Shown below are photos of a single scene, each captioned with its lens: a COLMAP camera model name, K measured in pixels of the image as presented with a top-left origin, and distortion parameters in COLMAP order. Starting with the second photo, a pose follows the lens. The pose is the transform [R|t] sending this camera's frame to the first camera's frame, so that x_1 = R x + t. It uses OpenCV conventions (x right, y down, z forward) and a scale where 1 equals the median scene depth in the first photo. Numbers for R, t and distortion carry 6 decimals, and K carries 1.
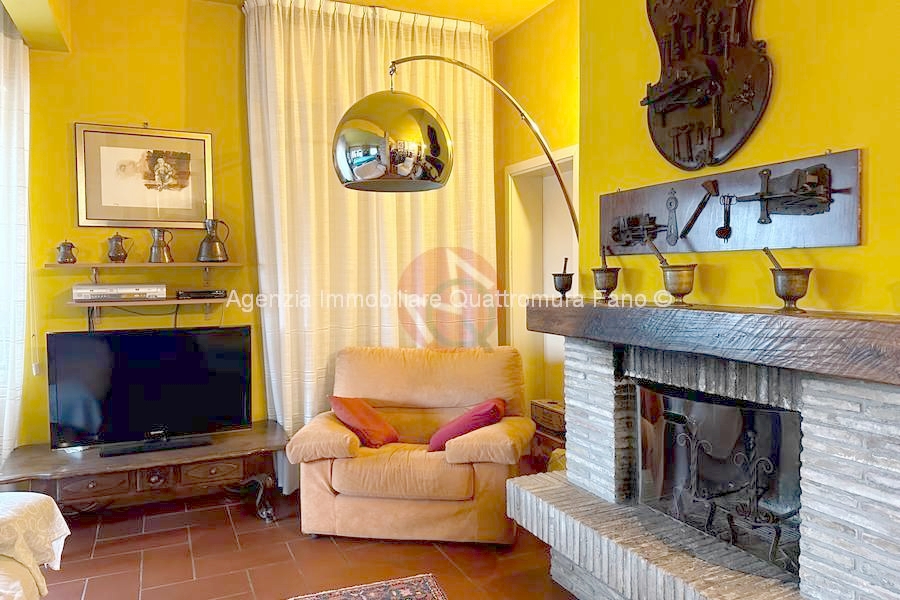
lens RADIAL K [[629.5, 0, 449.7], [0, 629.5, 303.2], [0, 0, 1]] dist [0.073602, -0.089537]
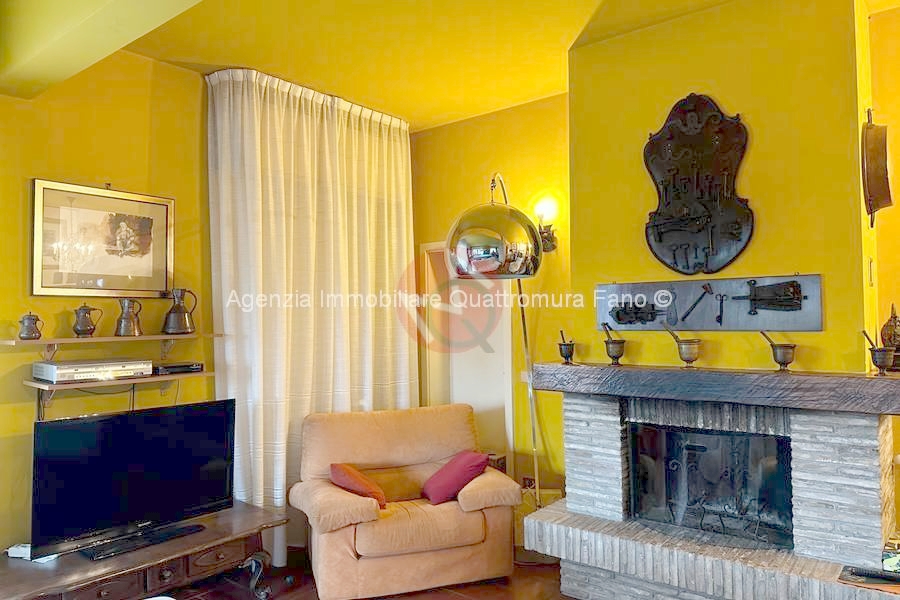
lens RADIAL K [[629.5, 0, 454.5], [0, 629.5, 303.7], [0, 0, 1]] dist [0.073602, -0.089537]
pose [[0.893034, 0.010480, 0.449867, -0.678903], [0.026325, 0.996800, -0.075479, -0.042634], [-0.449219, 0.079248, 0.889900, -0.043095]]
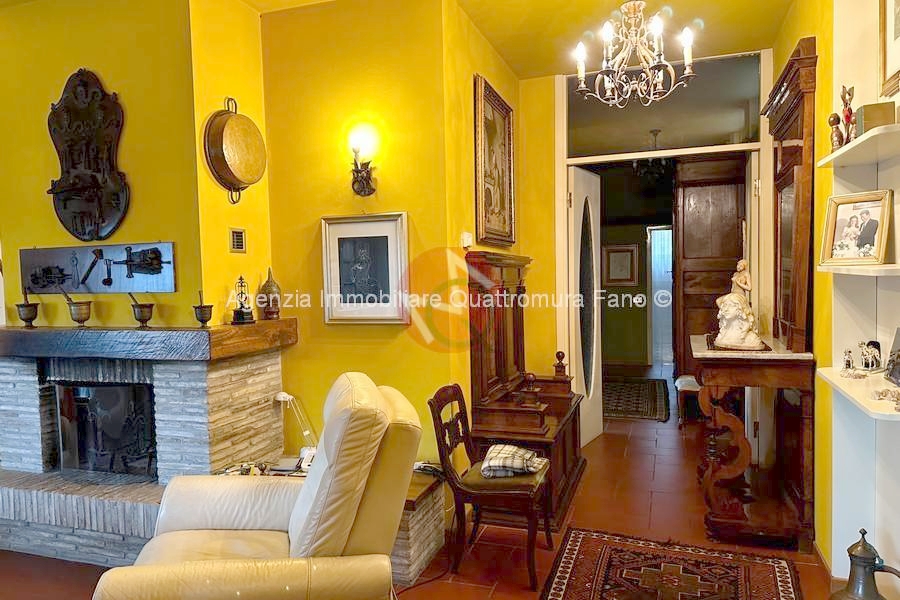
lens RADIAL K [[629.5, 0, 433.0], [0, 629.5, 309.1], [0, 0, 1]] dist [0.073602, -0.089537]
pose [[0.703959, -0.036883, 0.709282, -0.123748], [0.050591, 0.998718, 0.001723, -0.001672], [-0.708436, 0.034671, 0.704923, -0.633114]]
